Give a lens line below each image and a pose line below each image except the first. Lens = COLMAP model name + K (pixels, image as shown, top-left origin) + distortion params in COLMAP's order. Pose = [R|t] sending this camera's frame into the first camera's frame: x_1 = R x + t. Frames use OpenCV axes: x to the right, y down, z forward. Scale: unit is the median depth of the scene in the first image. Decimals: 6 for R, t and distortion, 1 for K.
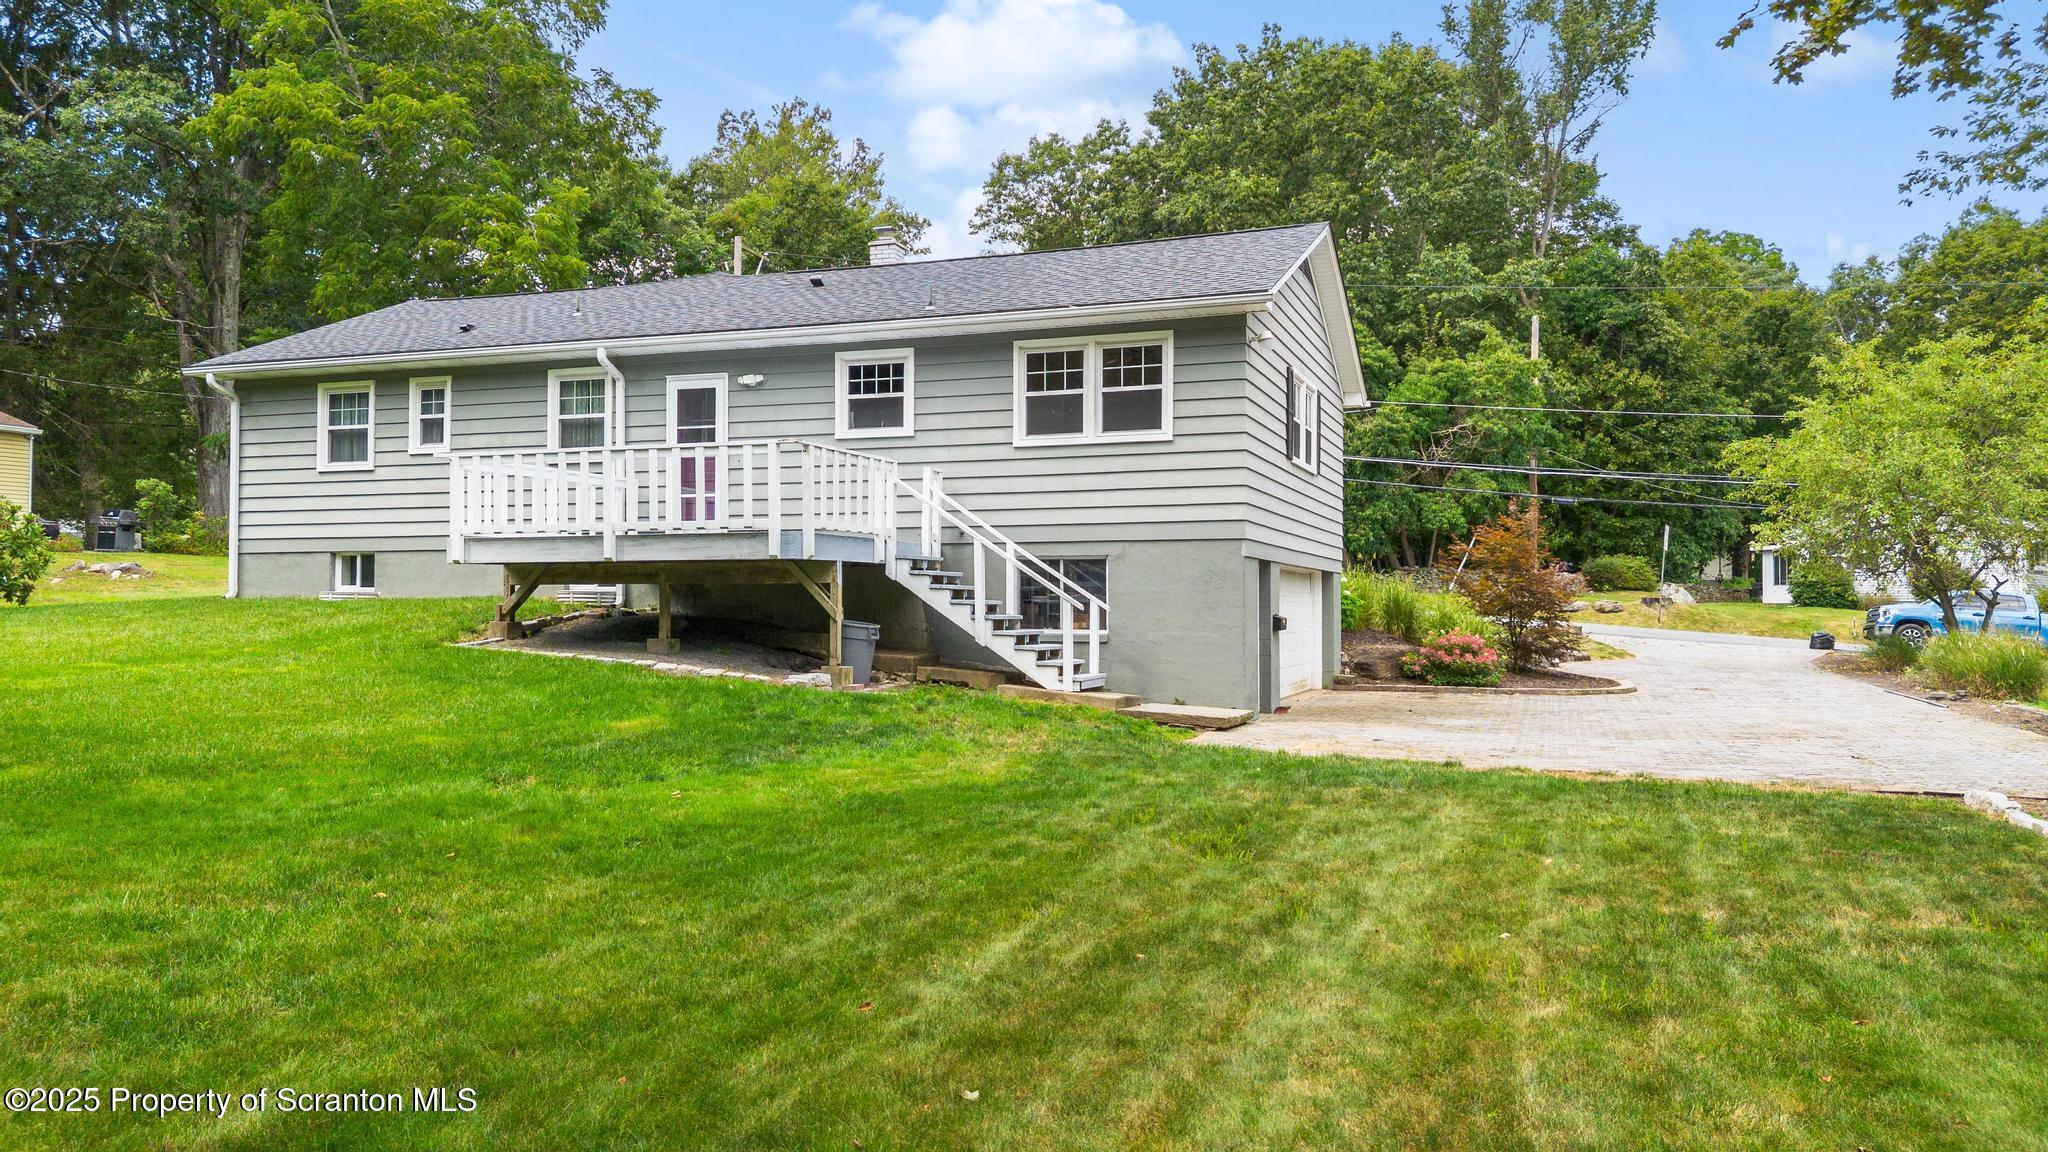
lens RADIAL K [[1443.4, 0, 1017.7], [0, 1443.4, 578.0], [0, 0, 1]] dist [0.087776, -0.119161]
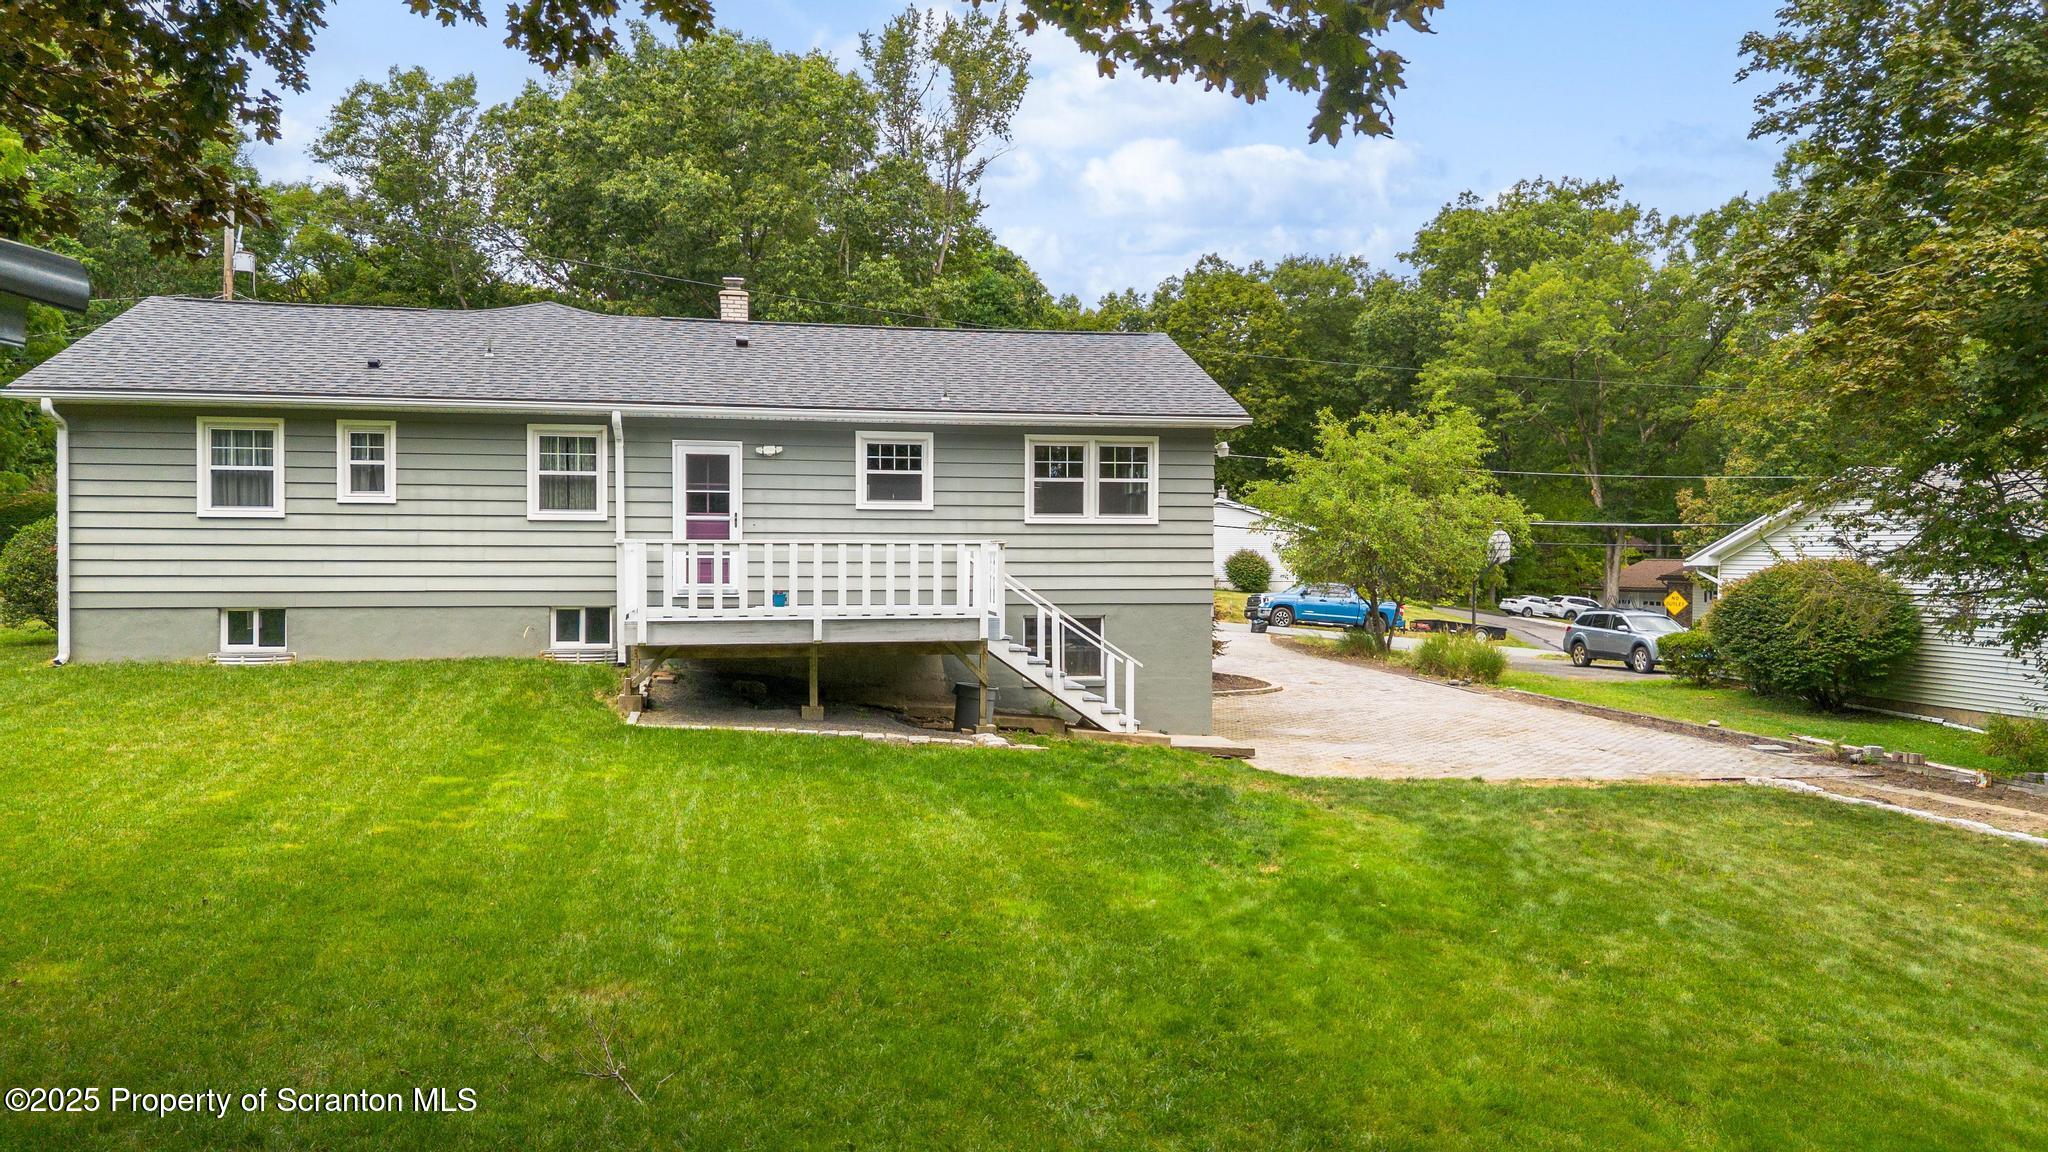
lens RADIAL K [[1441.9, 0, 1024.0], [0, 1441.9, 576.0], [0, 0, 1]] dist [0.034651, 0.000368]
pose [[0.857920, -0.007673, 0.513726, -0.566480], [-0.011291, 0.999365, 0.033782, -0.081444], [-0.513659, -0.034783, 0.857289, -0.013401]]
